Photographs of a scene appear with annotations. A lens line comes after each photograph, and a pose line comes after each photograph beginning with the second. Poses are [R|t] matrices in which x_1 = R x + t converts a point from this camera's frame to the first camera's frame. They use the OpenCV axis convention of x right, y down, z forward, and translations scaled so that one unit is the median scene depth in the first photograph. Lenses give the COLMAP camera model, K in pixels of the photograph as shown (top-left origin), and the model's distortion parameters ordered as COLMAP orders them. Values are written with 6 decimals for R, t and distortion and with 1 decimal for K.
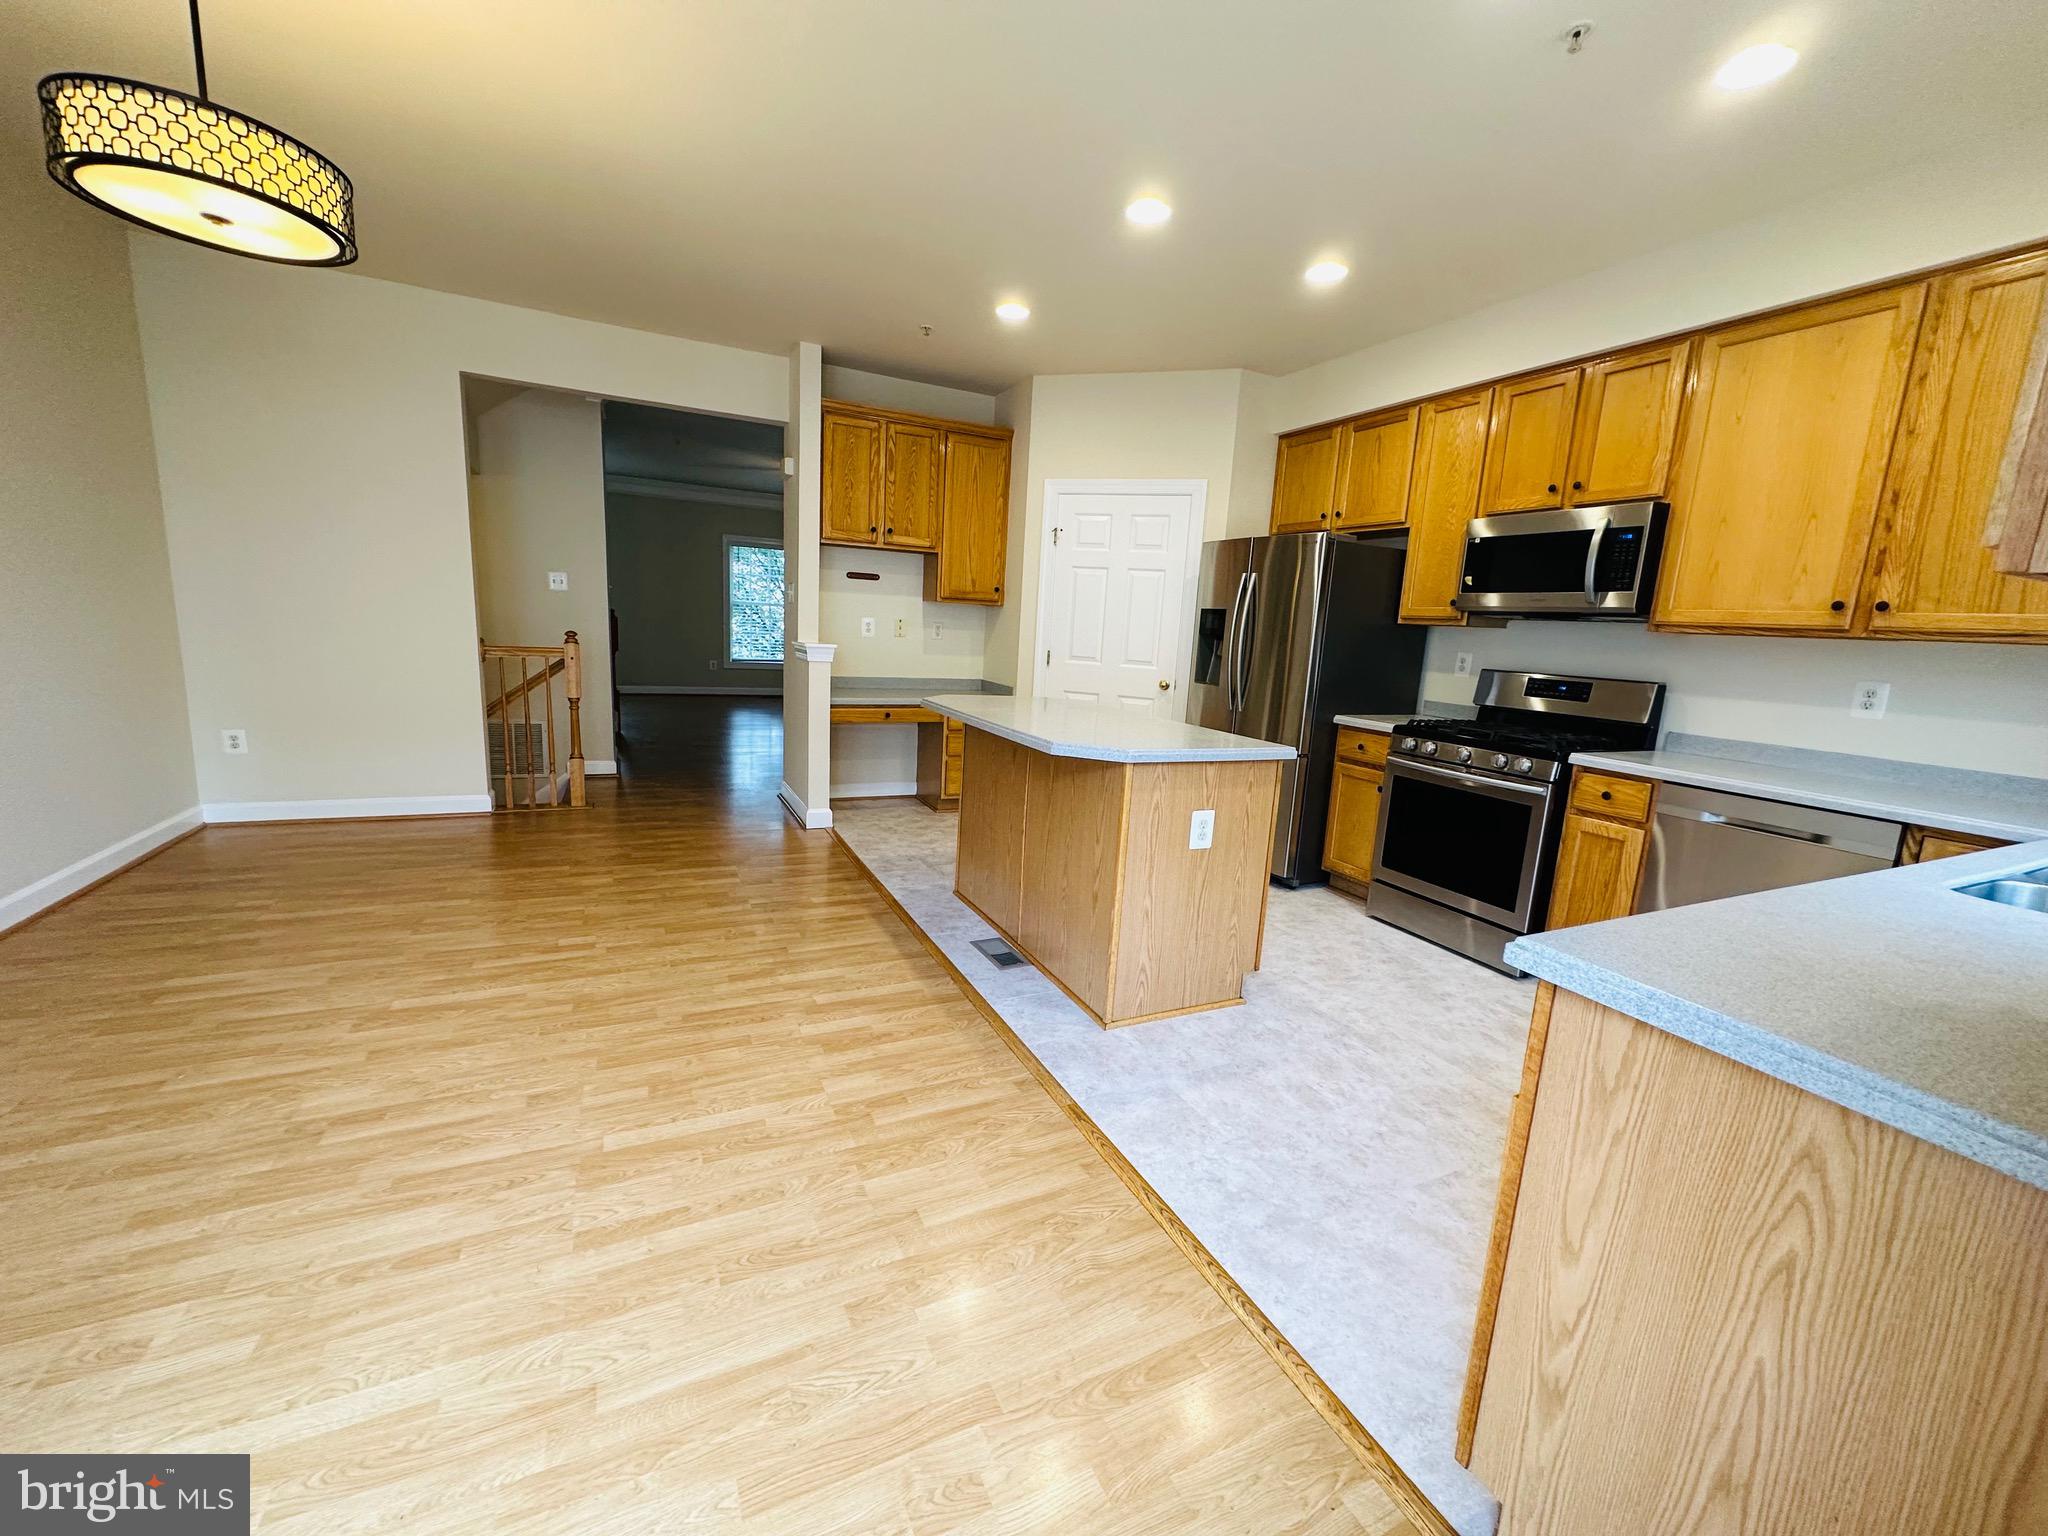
lens RADIAL K [[818.3, 0, 1032.3], [0, 818.3, 763.8], [0, 0, 1]] dist [-0.001747, 0.000429]
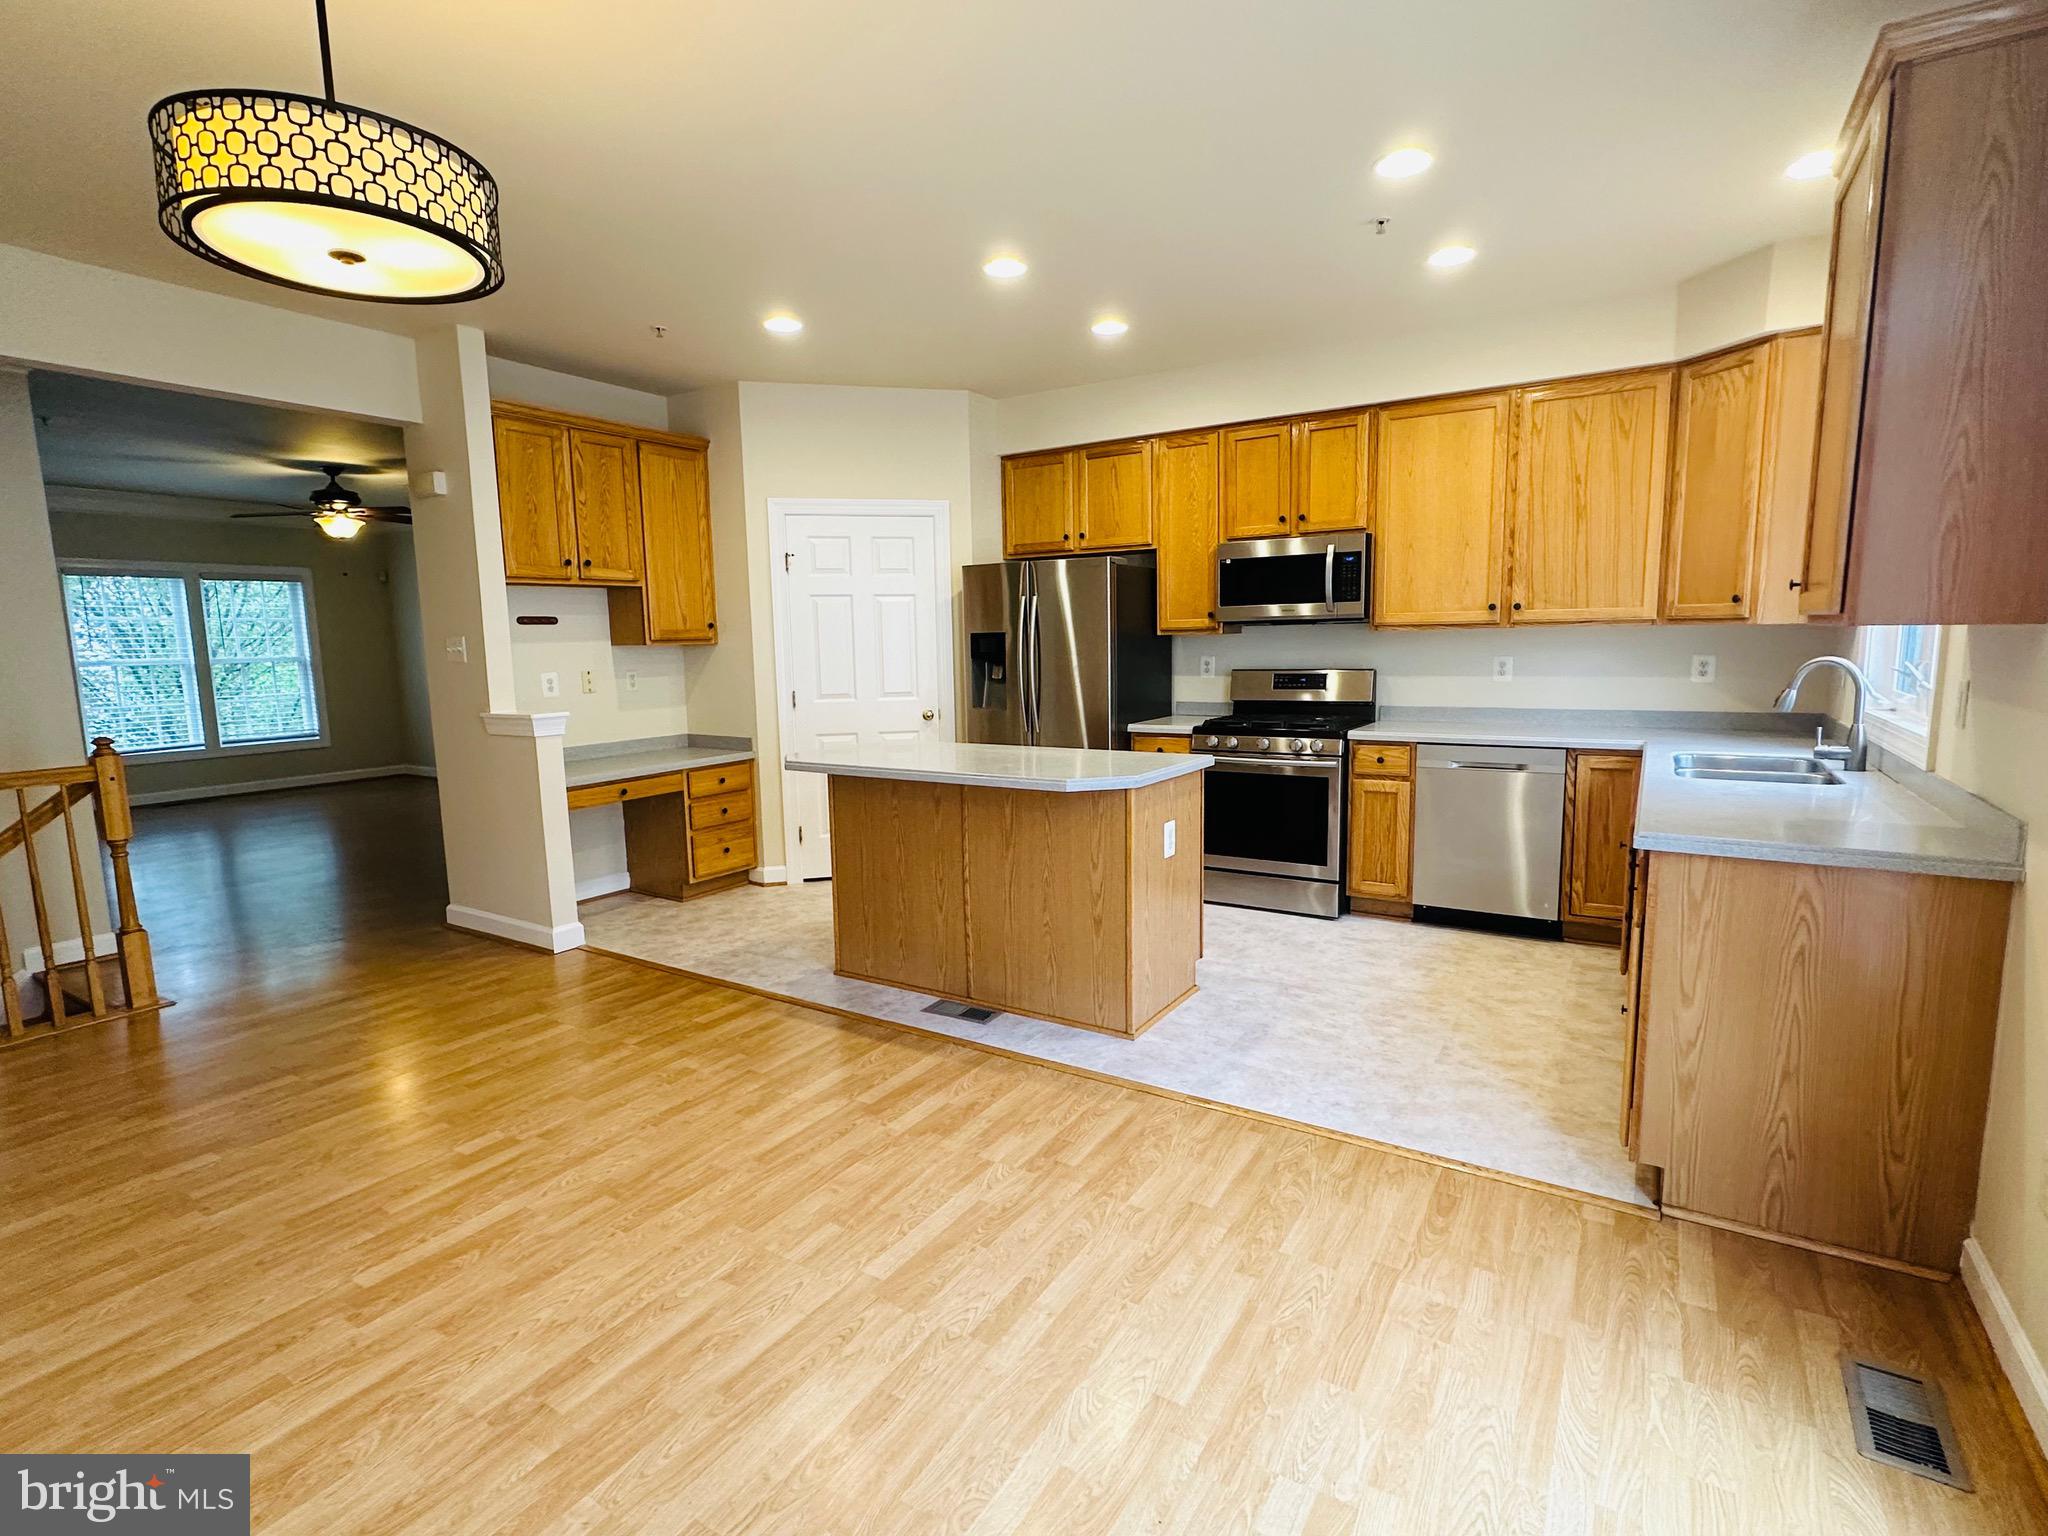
lens RADIAL K [[991.8, 0, 1033.9], [0, 991.8, 765.1], [0, 0, 1]] dist [-0.002756, 0.001729]
pose [[0.844712, -0.139893, 0.516616, -0.534868], [0.156883, 0.987557, 0.010900, -0.052953], [-0.511712, 0.071841, 0.856148, -0.054614]]
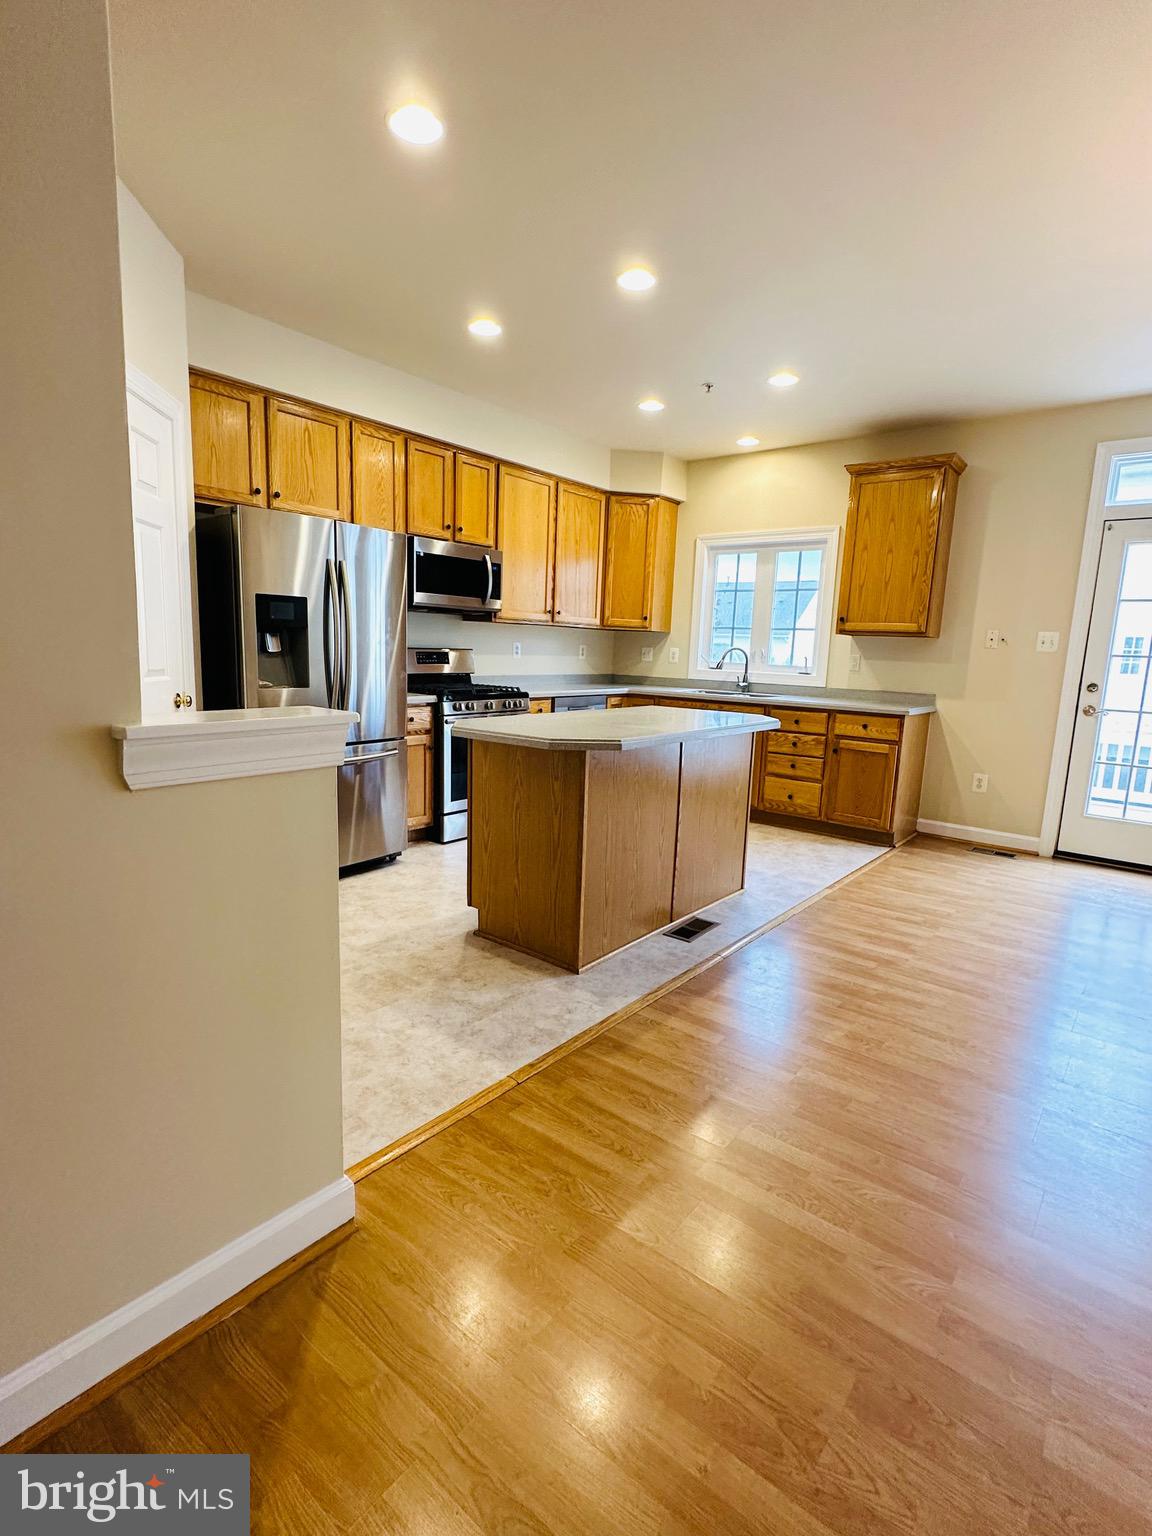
lens RADIAL K [[743.8, 0, 575.5], [0, 743.8, 763.6], [0, 0, 1]] dist [-0.002756, 0.001729]
pose [[-0.412480, -0.210933, 0.886210, -0.856060], [0.099984, 0.956463, 0.274191, -0.294859], [-0.905463, 0.201706, -0.373432, 1.511956]]
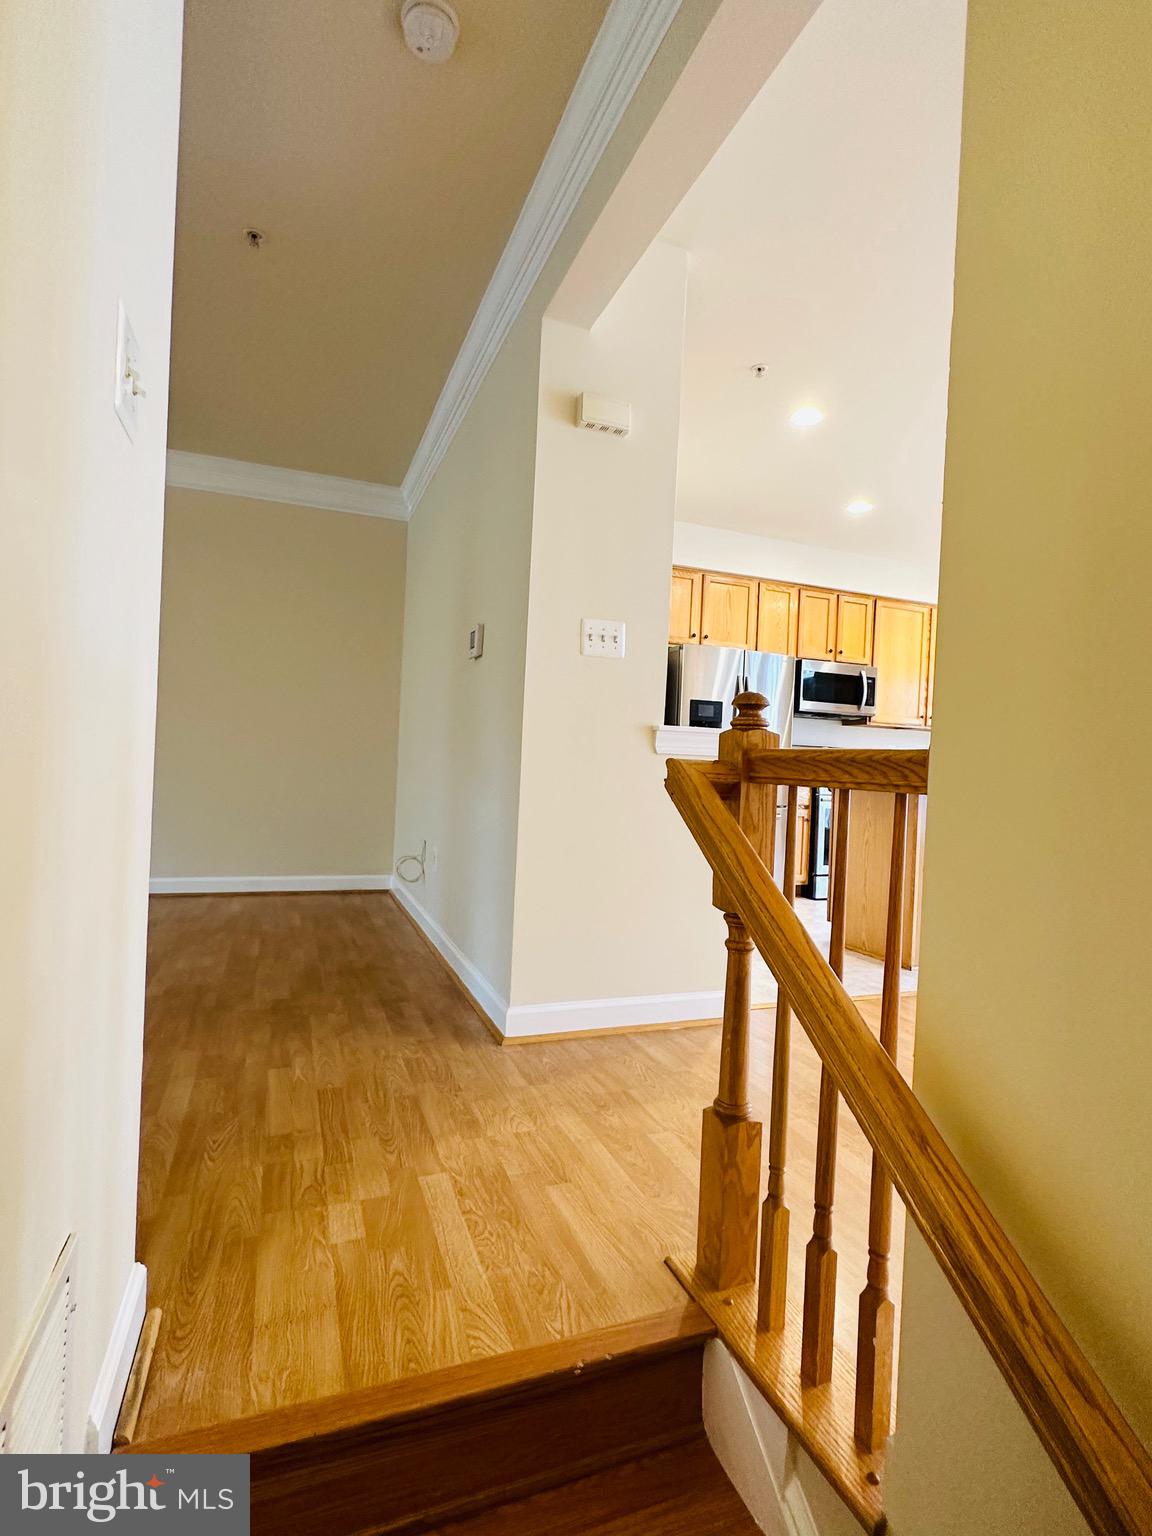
lens RADIAL K [[743.8, 0, 571.9], [0, 743.8, 774.4], [0, 0, 1]] dist [-0.002756, 0.001729]
pose [[0.095768, -0.059106, 0.993647, -1.304887], [0.136422, 0.989595, 0.045717, -0.229496], [-0.986011, 0.131177, 0.102835, 1.588911]]
